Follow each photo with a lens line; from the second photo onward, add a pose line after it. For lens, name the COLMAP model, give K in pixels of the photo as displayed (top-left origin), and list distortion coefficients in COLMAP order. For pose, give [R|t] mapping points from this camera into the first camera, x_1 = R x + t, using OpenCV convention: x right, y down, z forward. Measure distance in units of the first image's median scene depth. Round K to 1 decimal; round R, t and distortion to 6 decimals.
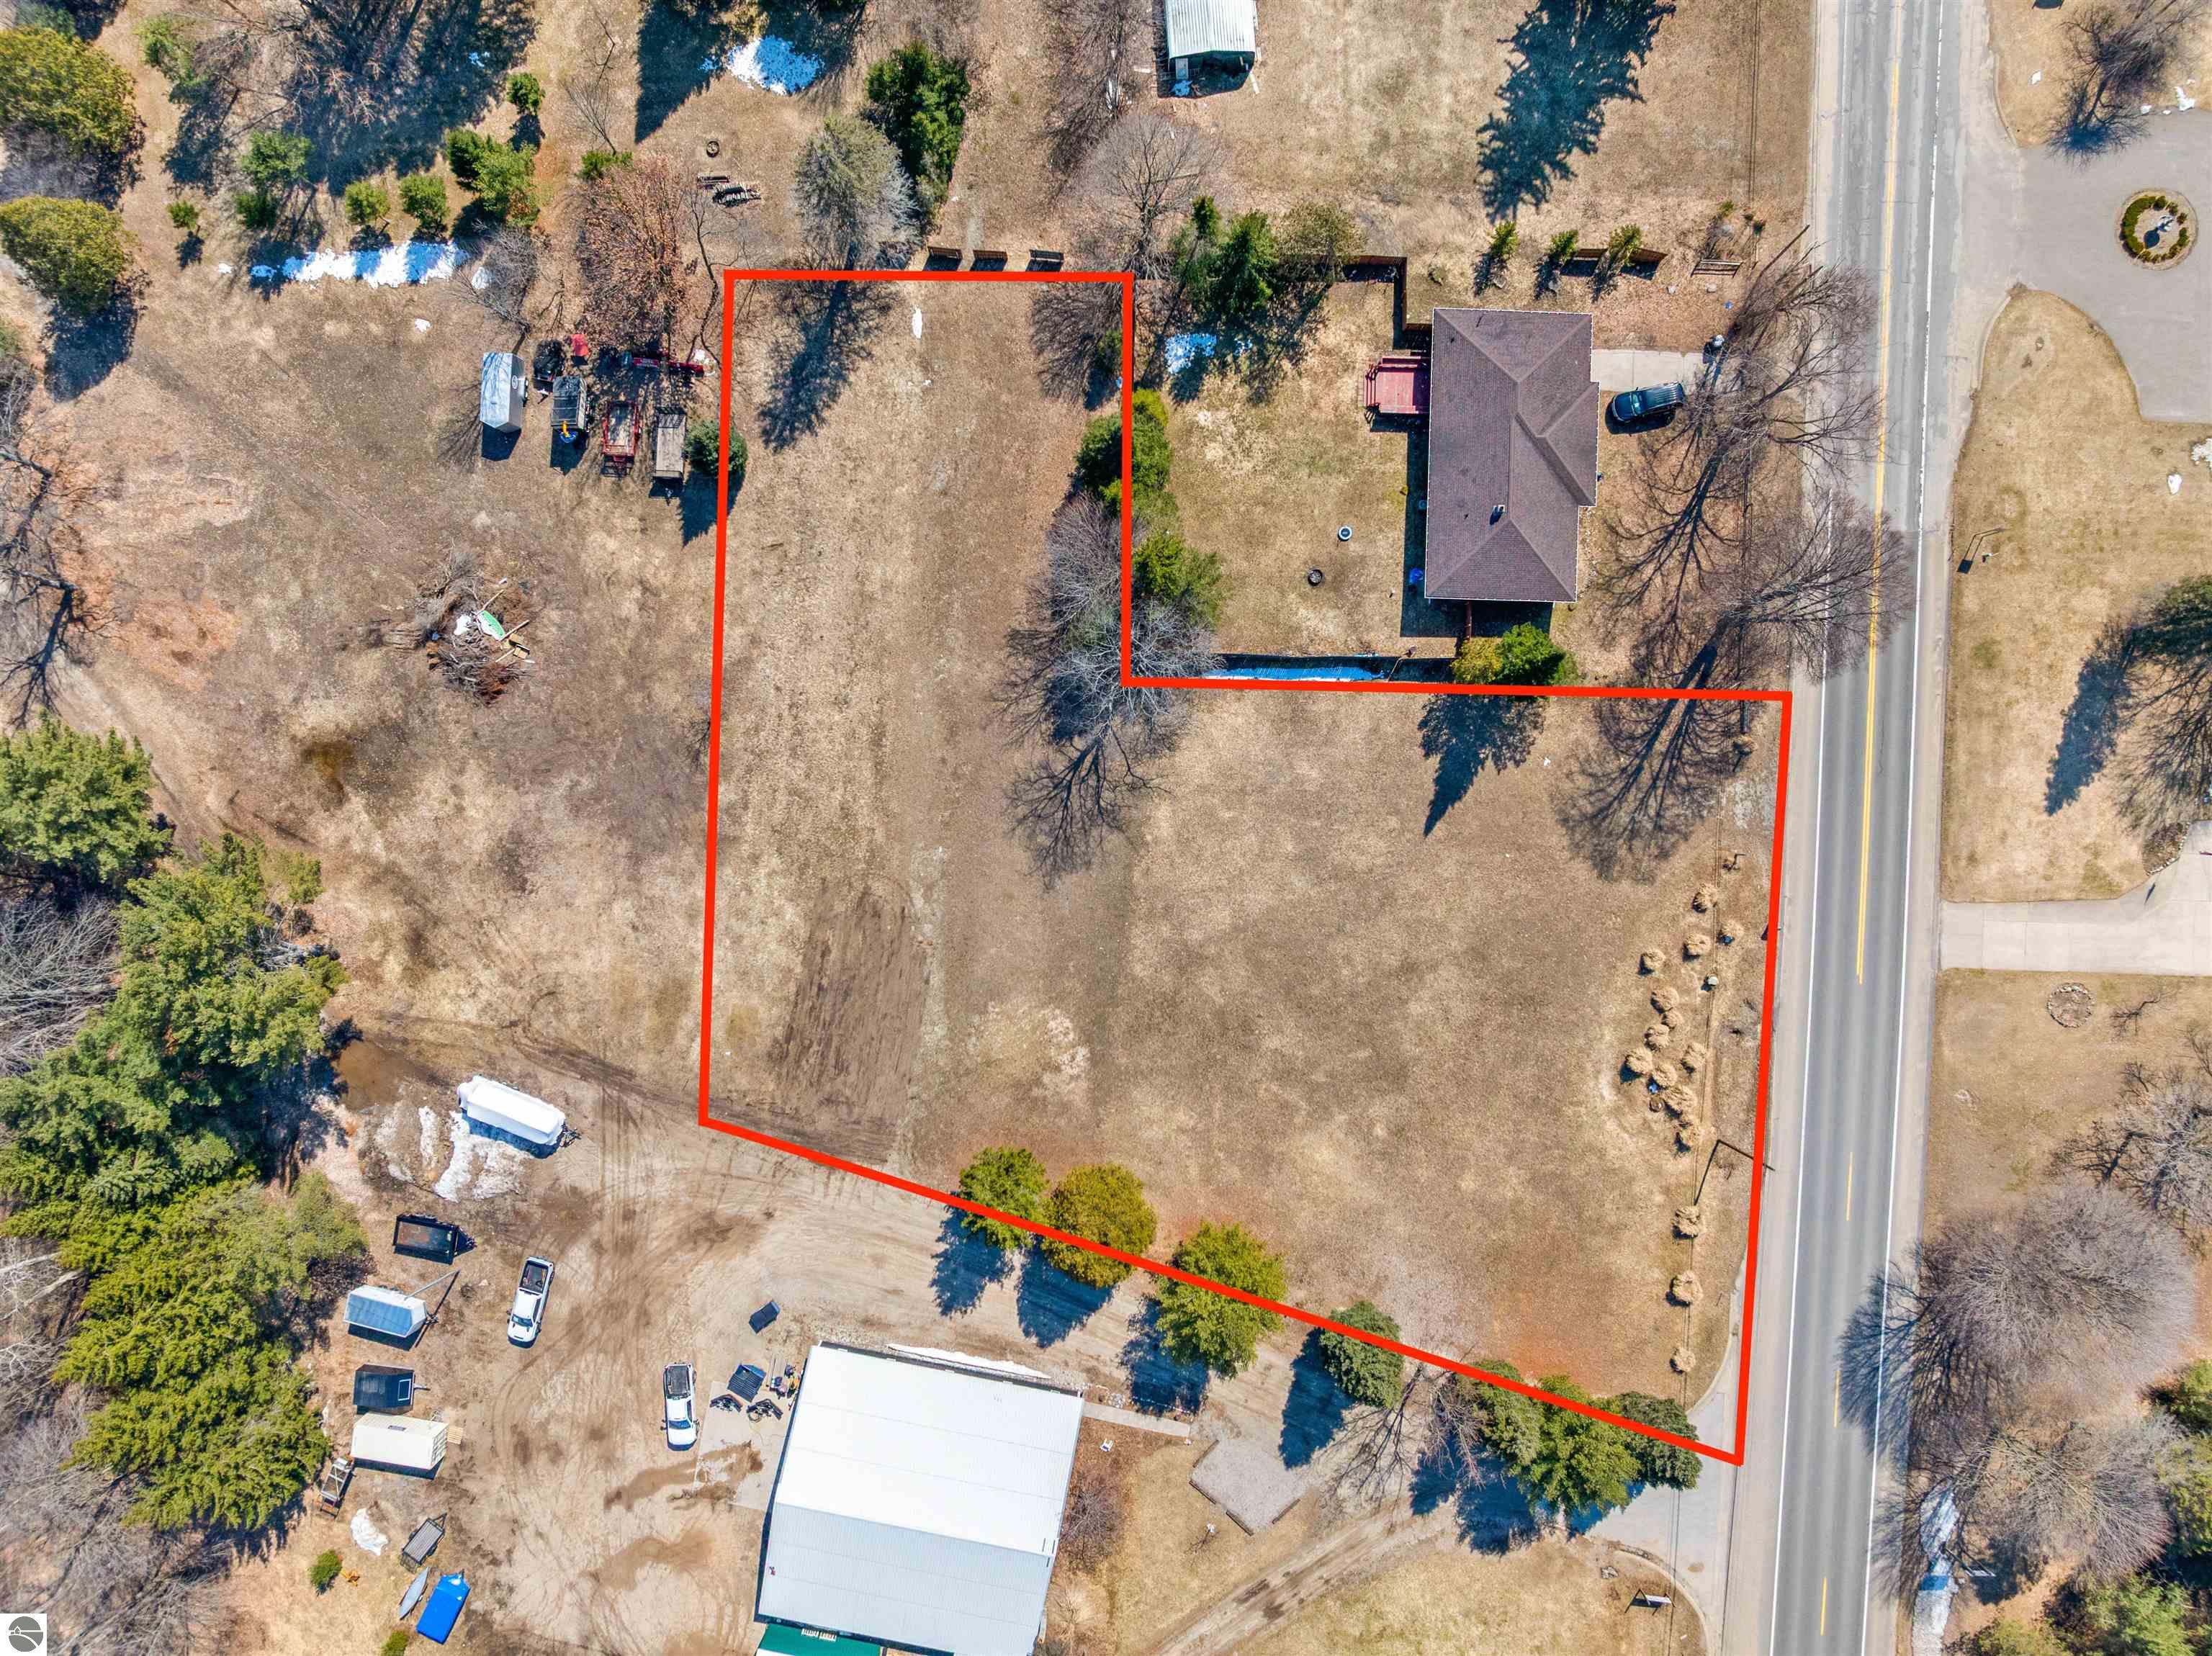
lens RADIAL K [[1553.6, 0, 1101.5], [0, 1553.6, 821.3], [0, 0, 1]] dist [-0.042469, 0.021997]
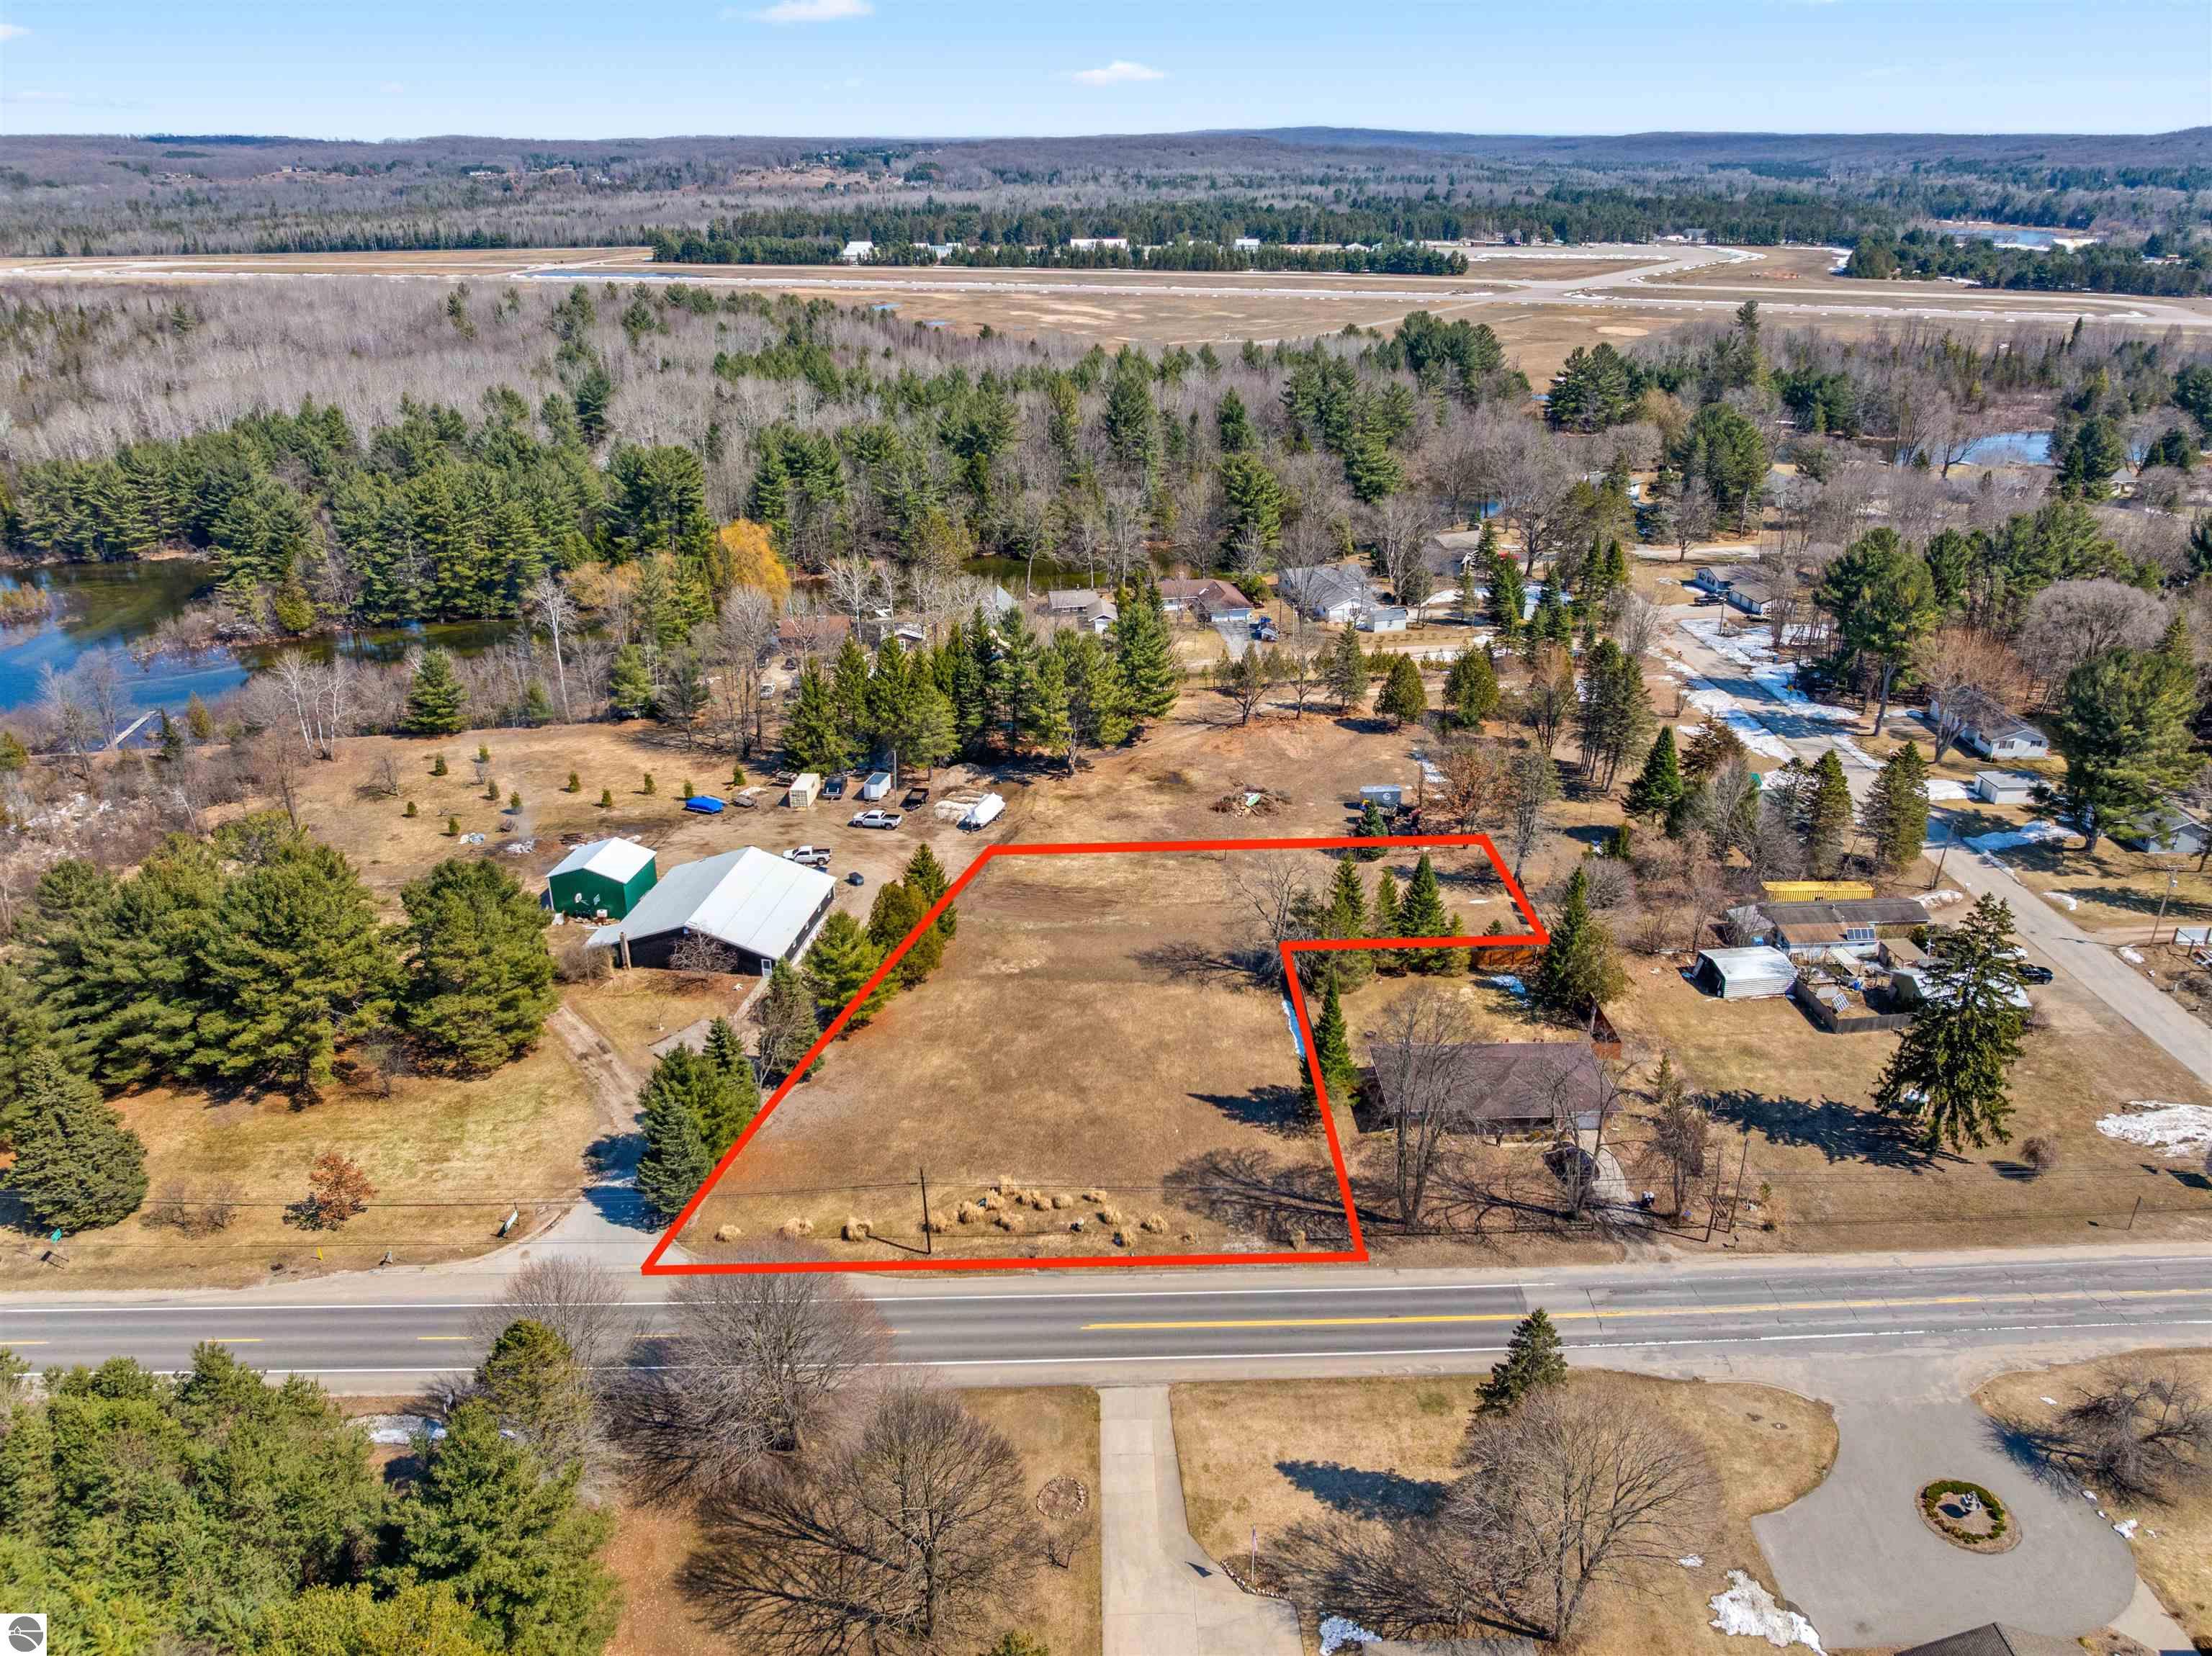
lens RADIAL K [[1553.6, 0, 1115.4], [0, 1553.6, 833.6], [0, 0, 1]] dist [-0.042469, 0.021997]
pose [[0.052025, 0.402808, -0.913805, 1.274912], [-0.998593, 0.011614, -0.051732, 0.129995], [-0.010226, 0.915211, 0.402846, 0.298029]]
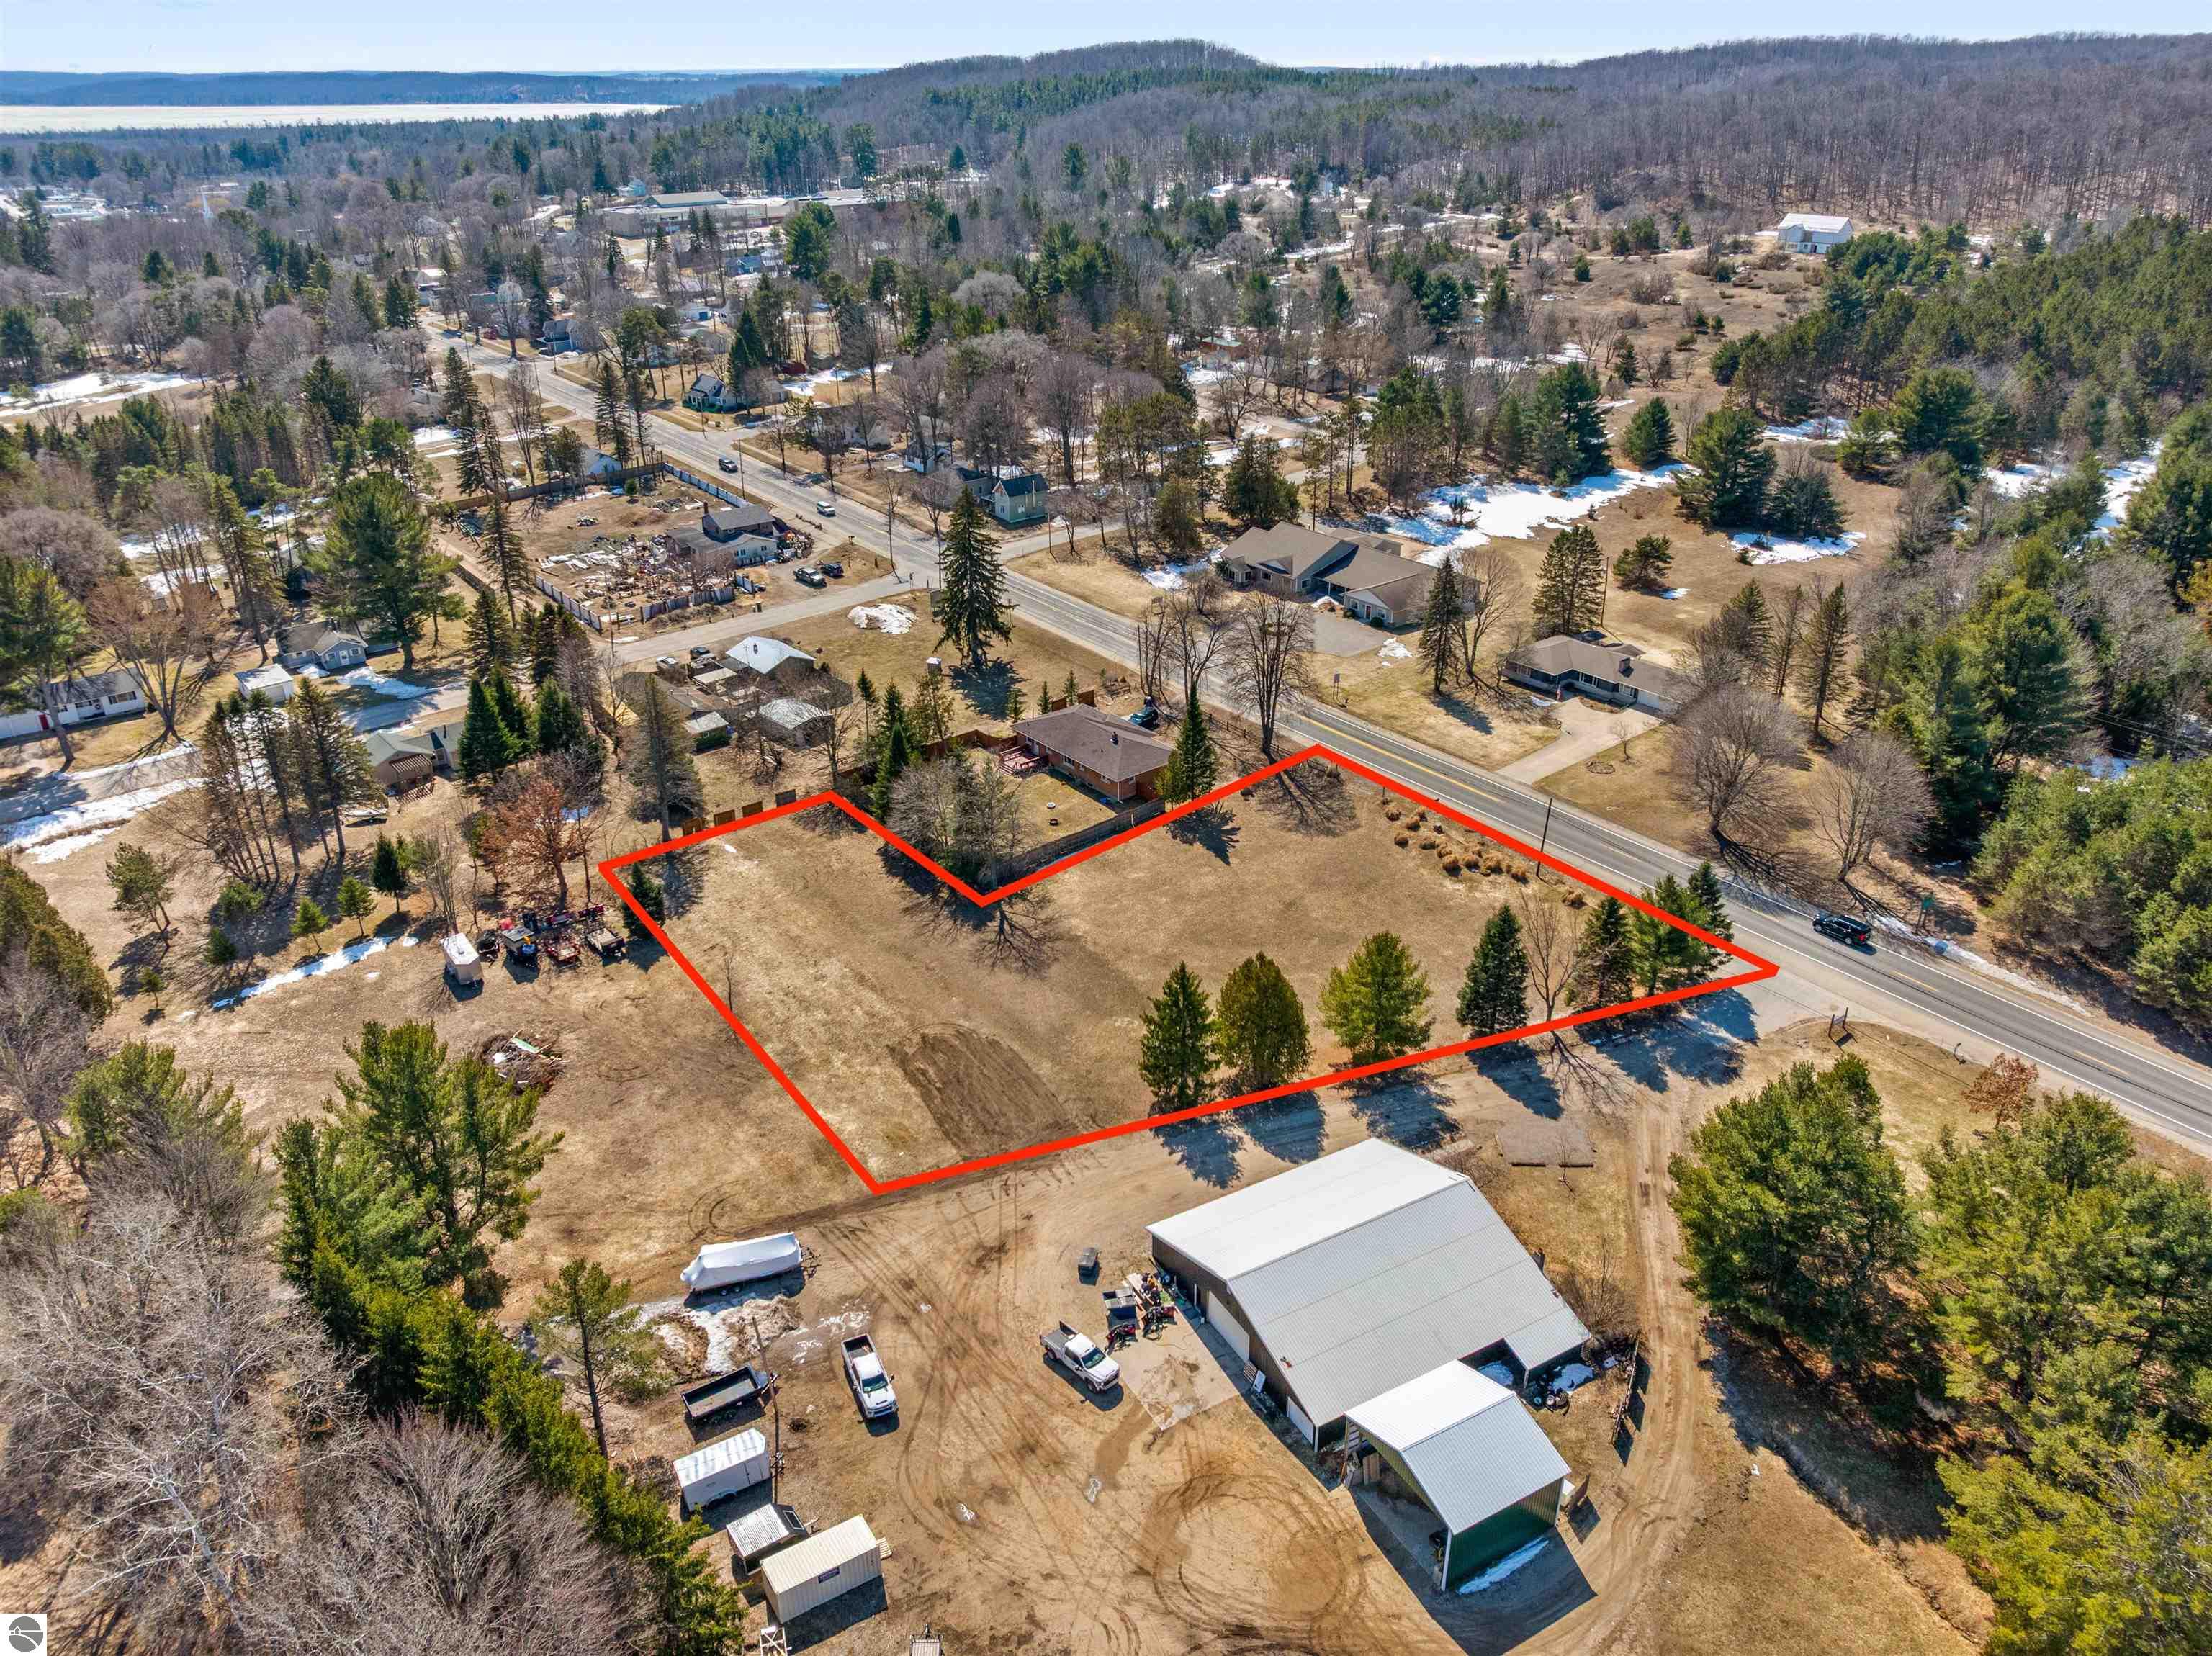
lens RADIAL K [[1553.6, 0, 1115.7], [0, 1553.6, 824.7], [0, 0, 1]] dist [-0.042469, 0.021997]
pose [[0.756486, -0.295715, 0.583337, -0.680723], [0.653863, 0.323045, -0.684183, 0.894498], [0.013879, 0.898997, 0.437736, 0.348594]]
